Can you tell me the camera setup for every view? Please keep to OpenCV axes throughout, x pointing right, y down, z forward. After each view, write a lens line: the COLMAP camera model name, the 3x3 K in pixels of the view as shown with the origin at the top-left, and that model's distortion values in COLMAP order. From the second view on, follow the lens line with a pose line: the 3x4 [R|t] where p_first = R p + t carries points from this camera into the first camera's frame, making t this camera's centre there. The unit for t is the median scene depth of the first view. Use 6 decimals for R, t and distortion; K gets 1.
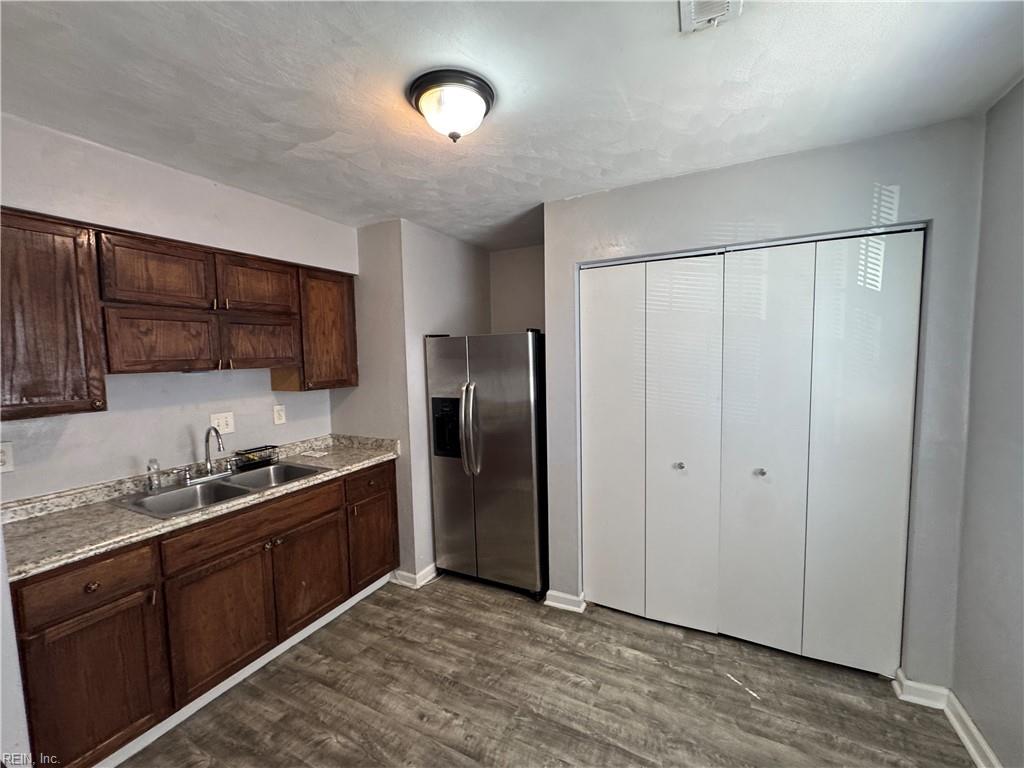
lens RADIAL K [[425.8, 0, 512.0], [0, 425.8, 384.0], [0, 0, 1]] dist [-0.001364, 0.000152]
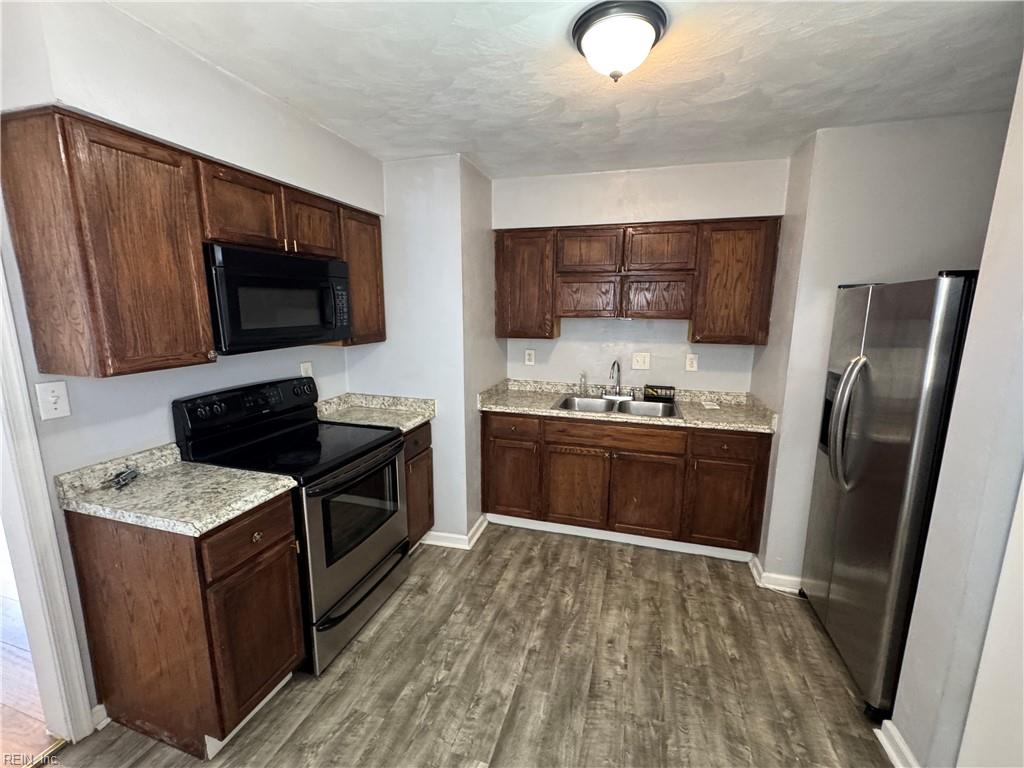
lens RADIAL K [[425.8, 0, 512.0], [0, 425.8, 384.0], [0, 0, 1]] dist [-0.001364, 0.000152]
pose [[0.183061, 0.196960, -0.963170, 0.577167], [-0.080587, 0.979435, 0.184970, -0.052579], [0.979793, 0.043758, 0.195168, 0.426587]]
